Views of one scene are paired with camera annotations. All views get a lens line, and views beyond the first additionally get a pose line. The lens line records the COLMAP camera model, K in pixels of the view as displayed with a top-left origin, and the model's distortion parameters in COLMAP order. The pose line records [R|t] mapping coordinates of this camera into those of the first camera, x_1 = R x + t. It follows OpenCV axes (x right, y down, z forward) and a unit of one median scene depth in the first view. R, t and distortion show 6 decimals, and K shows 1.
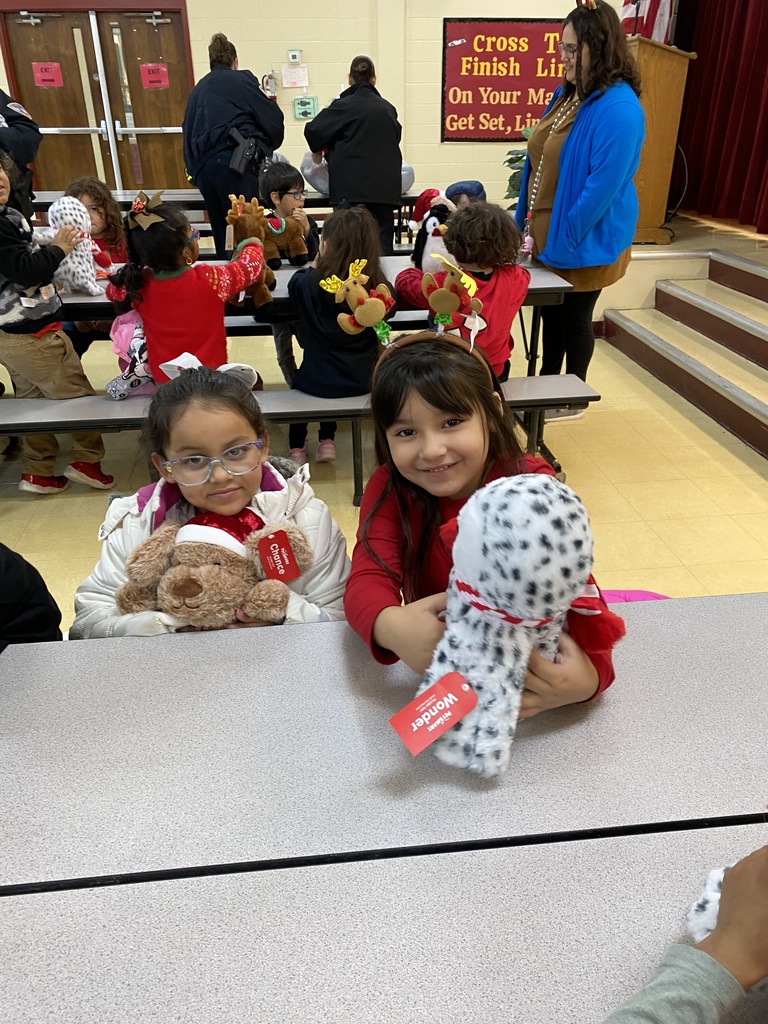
lens RADIAL K [[787.0, 0, 384.0], [0, 787.0, 512.0], [0, 0, 1]] dist [0.053726, -0.060688]
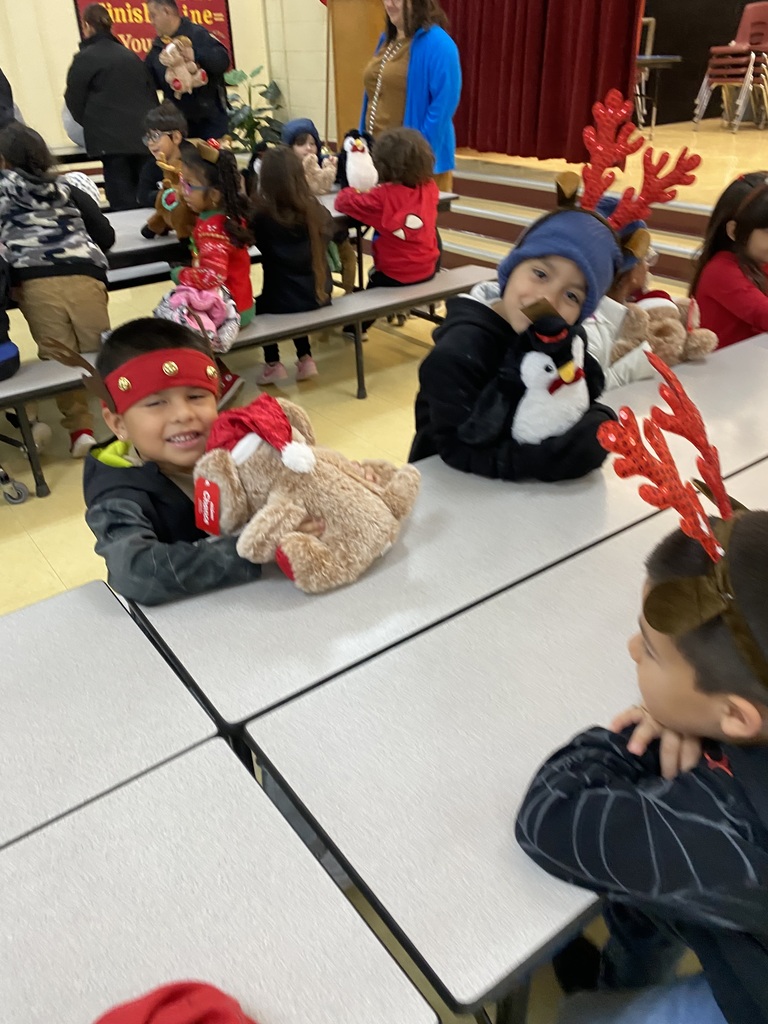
lens RADIAL K [[787.0, 0, 384.0], [0, 787.0, 512.0], [0, 0, 1]] dist [0.053726, -0.060688]
pose [[0.865231, -0.272984, 0.420540, -0.173956], [0.251211, 0.961936, 0.107569, 0.011718], [-0.433898, 0.012572, 0.900874, -0.024382]]
